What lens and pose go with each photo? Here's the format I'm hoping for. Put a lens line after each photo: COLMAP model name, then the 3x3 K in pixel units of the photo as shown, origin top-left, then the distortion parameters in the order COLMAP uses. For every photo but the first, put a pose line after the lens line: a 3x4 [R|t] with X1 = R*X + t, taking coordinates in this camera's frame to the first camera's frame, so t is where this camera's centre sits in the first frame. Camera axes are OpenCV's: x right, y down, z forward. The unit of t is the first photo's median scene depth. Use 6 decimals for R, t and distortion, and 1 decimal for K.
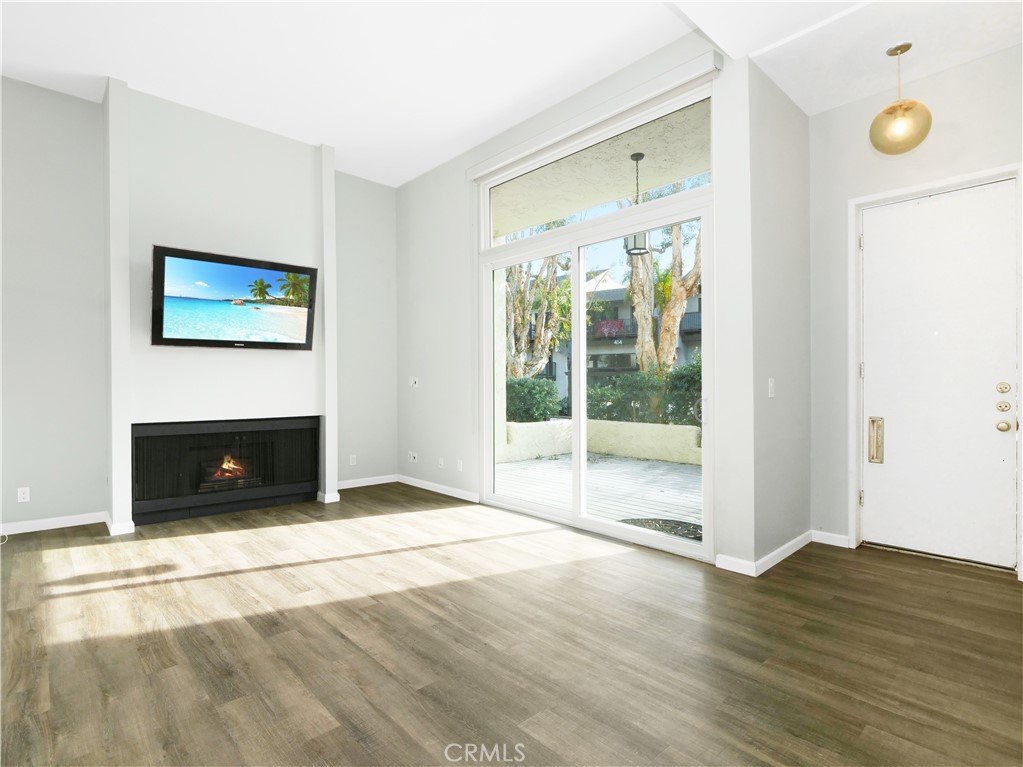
lens RADIAL K [[515.2, 0, 511.5], [0, 515.2, 383.5], [0, 0, 1]] dist [0.000209, 0.000003]
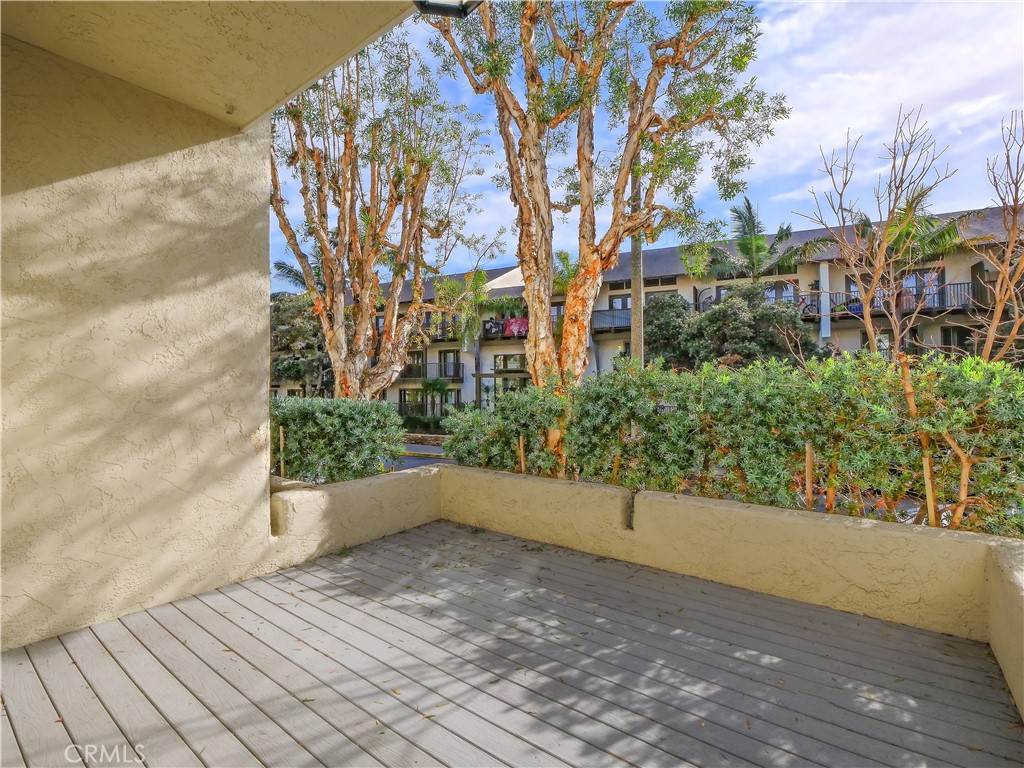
lens RADIAL K [[485.8, 0, 512.0], [0, 485.8, 384.0], [0, 0, 1]] dist [0.000225, 0.000001]
pose [[0.987759, -0.011889, 0.155531, 0.131297], [0.010944, 0.999916, 0.006935, -0.028990], [-0.155600, -0.005148, 0.987807, 0.413817]]
